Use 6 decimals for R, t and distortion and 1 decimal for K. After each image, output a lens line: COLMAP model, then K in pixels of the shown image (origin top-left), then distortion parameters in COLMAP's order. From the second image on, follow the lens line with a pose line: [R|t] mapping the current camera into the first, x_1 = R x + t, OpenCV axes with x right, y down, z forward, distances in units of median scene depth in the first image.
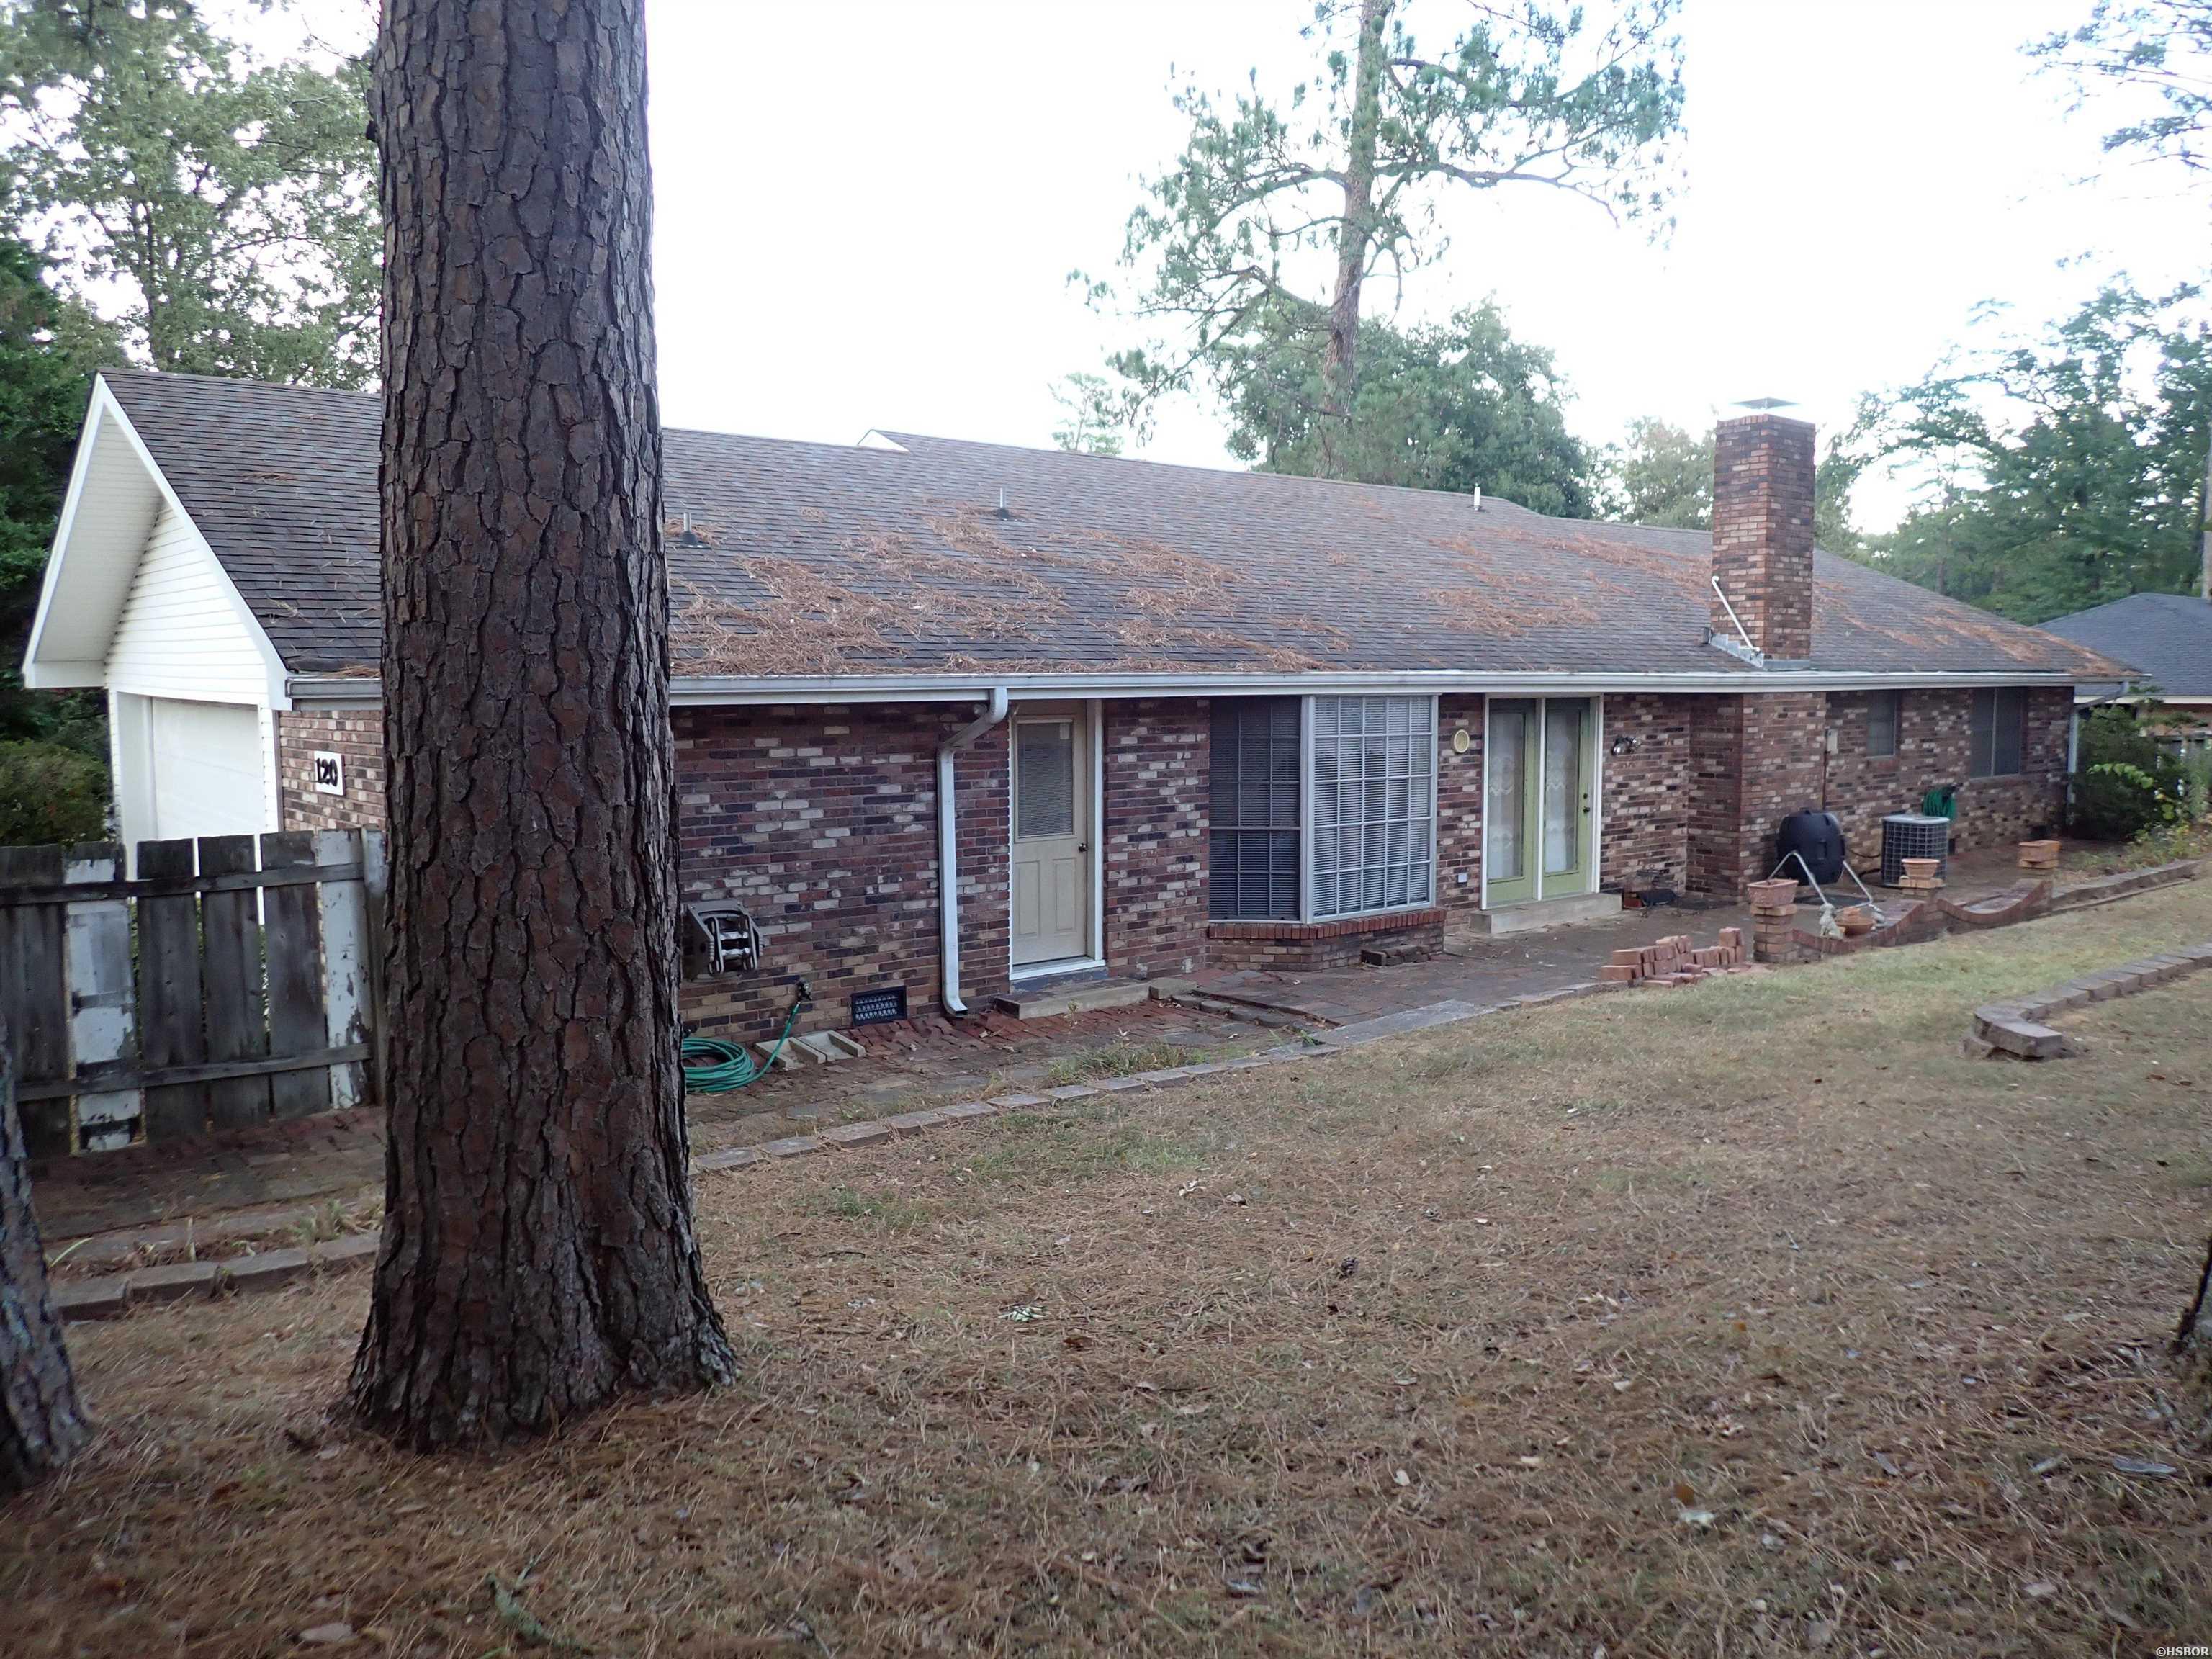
lens RADIAL K [[1640.1, 0, 1106.0], [0, 1640.1, 829.5], [0, 0, 1]] dist [-0.002360, -0.010009]
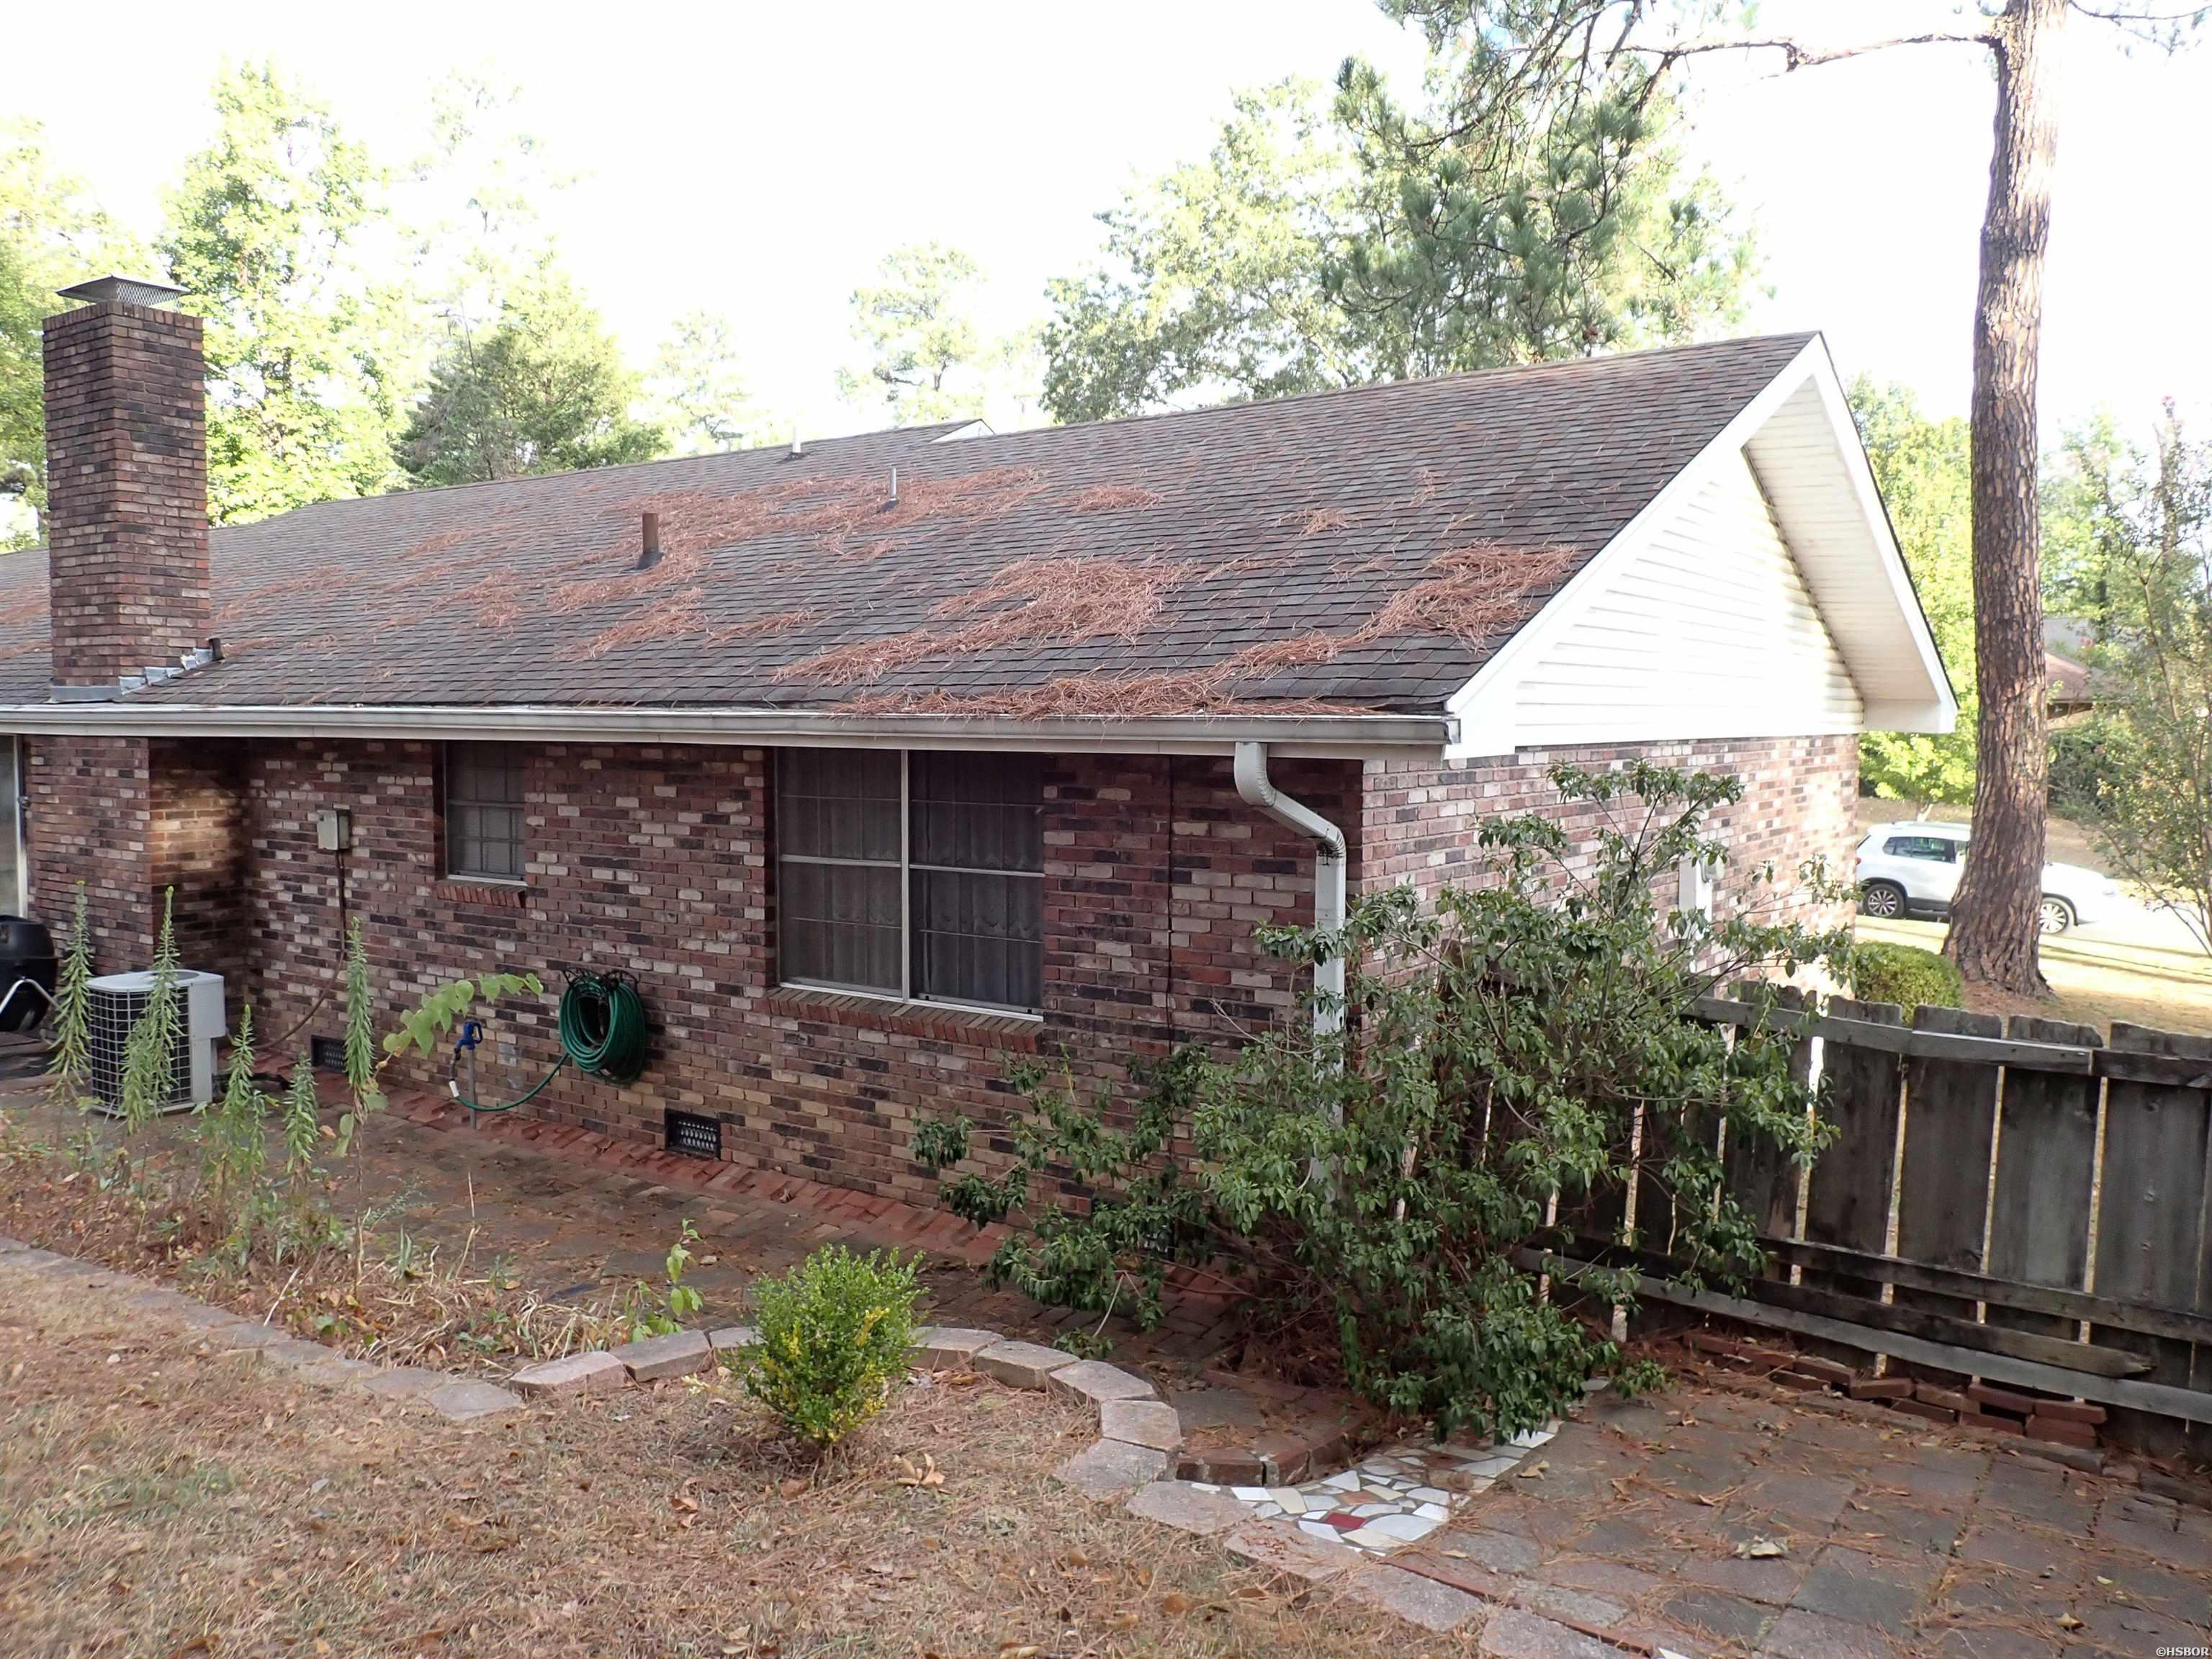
lens RADIAL K [[1669.7, 0, 1109.6], [0, 1669.7, 819.0], [0, 0, 1]] dist [0.005943, -0.007482]
pose [[0.267647, 0.063343, -0.961433, 1.567122], [-0.096491, 0.994583, 0.038666, -0.156681], [0.958673, 0.082421, 0.272309, 1.638789]]
